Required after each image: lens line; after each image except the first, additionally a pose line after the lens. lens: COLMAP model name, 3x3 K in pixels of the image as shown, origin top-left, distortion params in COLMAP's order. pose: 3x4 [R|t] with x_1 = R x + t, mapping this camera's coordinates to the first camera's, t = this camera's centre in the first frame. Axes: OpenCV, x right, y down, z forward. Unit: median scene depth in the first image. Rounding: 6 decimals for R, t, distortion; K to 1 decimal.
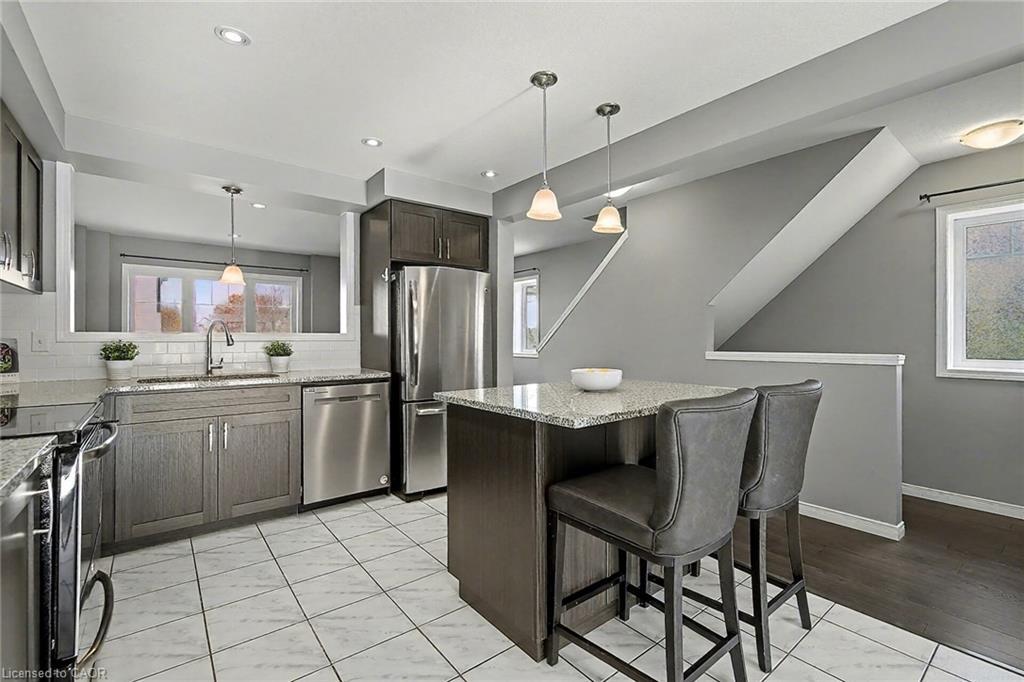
lens RADIAL K [[451.5, 0, 512.4], [0, 451.5, 338.6], [0, 0, 1]] dist [-0.001230, 0.000227]
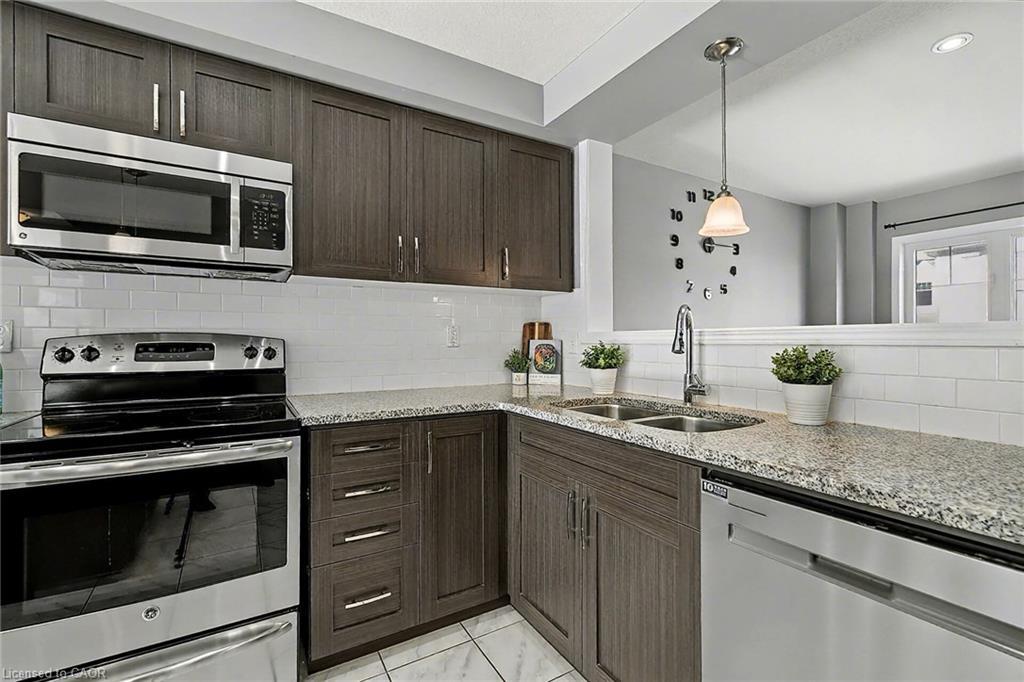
lens RADIAL K [[451.5, 0, 512.4], [0, 451.5, 338.6], [0, 0, 1]] dist [-0.001230, 0.000227]
pose [[-0.128628, -0.002875, -0.991689, -0.087366], [0.001949, 0.999993, -0.003152, 0.000858], [0.991691, -0.002339, -0.128622, 0.834669]]
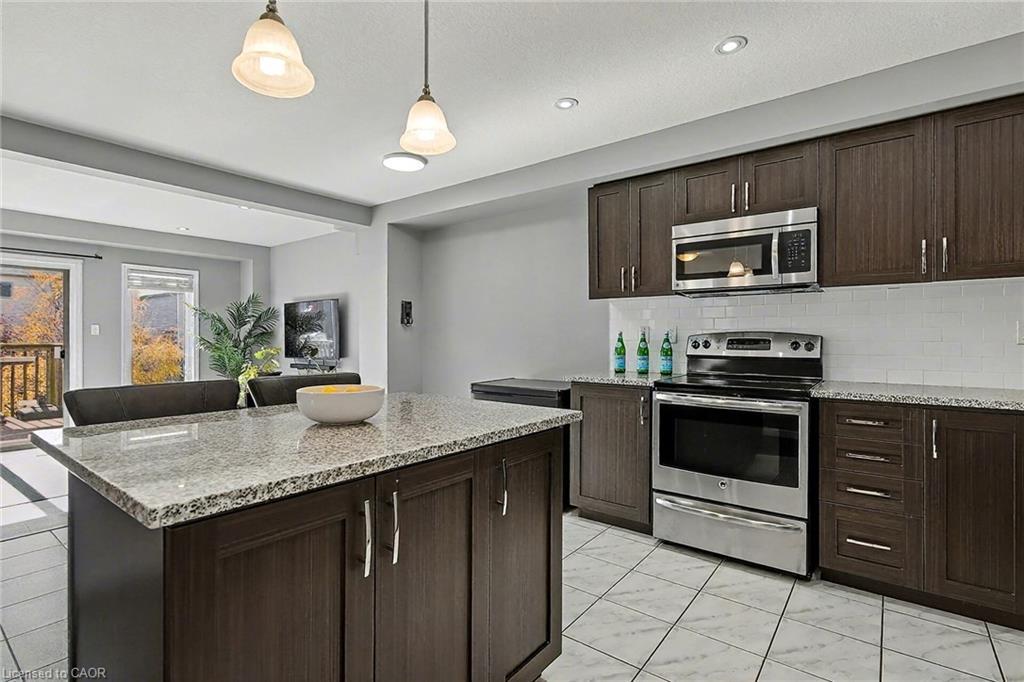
lens RADIAL K [[485.1, 0, 518.3], [0, 485.1, 339.0], [0, 0, 1]] dist [0.000186, 0.000301]
pose [[-0.968785, -0.000610, -0.247903, 0.079328], [-0.001041, 0.999998, 0.001606, 0.003709], [0.247901, 0.001813, -0.968784, 1.154014]]
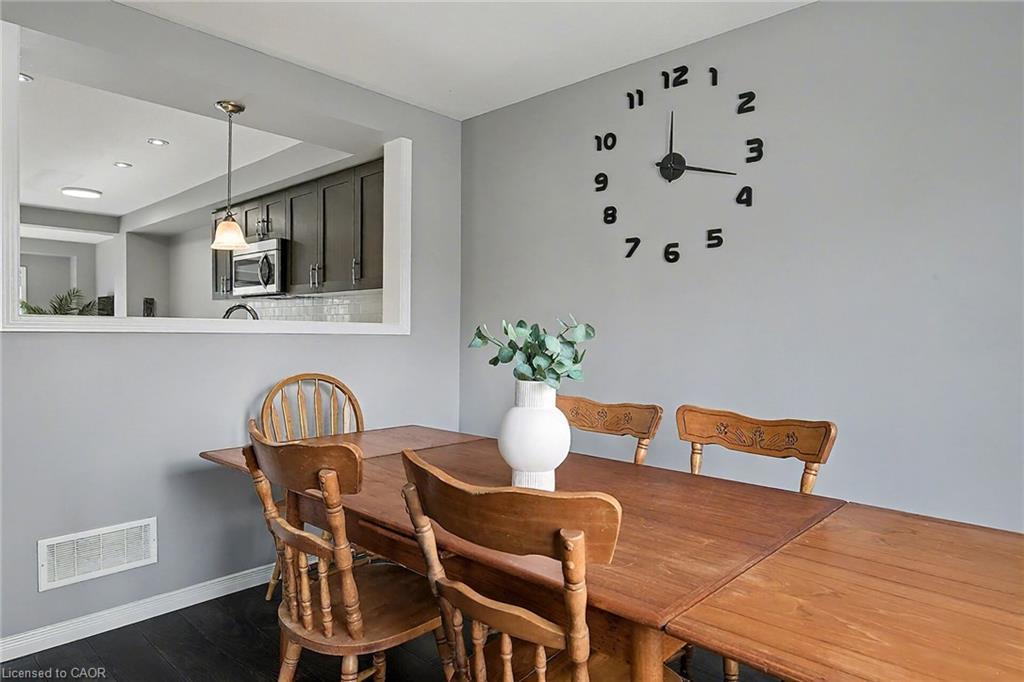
lens RADIAL K [[607.0, 0, 512.0], [0, 607.0, 341.0], [0, 0, 1]] dist [0.000106, 0.000359]
pose [[-0.987913, -0.005339, -0.154920, -0.916872], [-0.008154, 0.999813, 0.017541, -0.006538], [0.154798, 0.018592, -0.987771, 1.957813]]
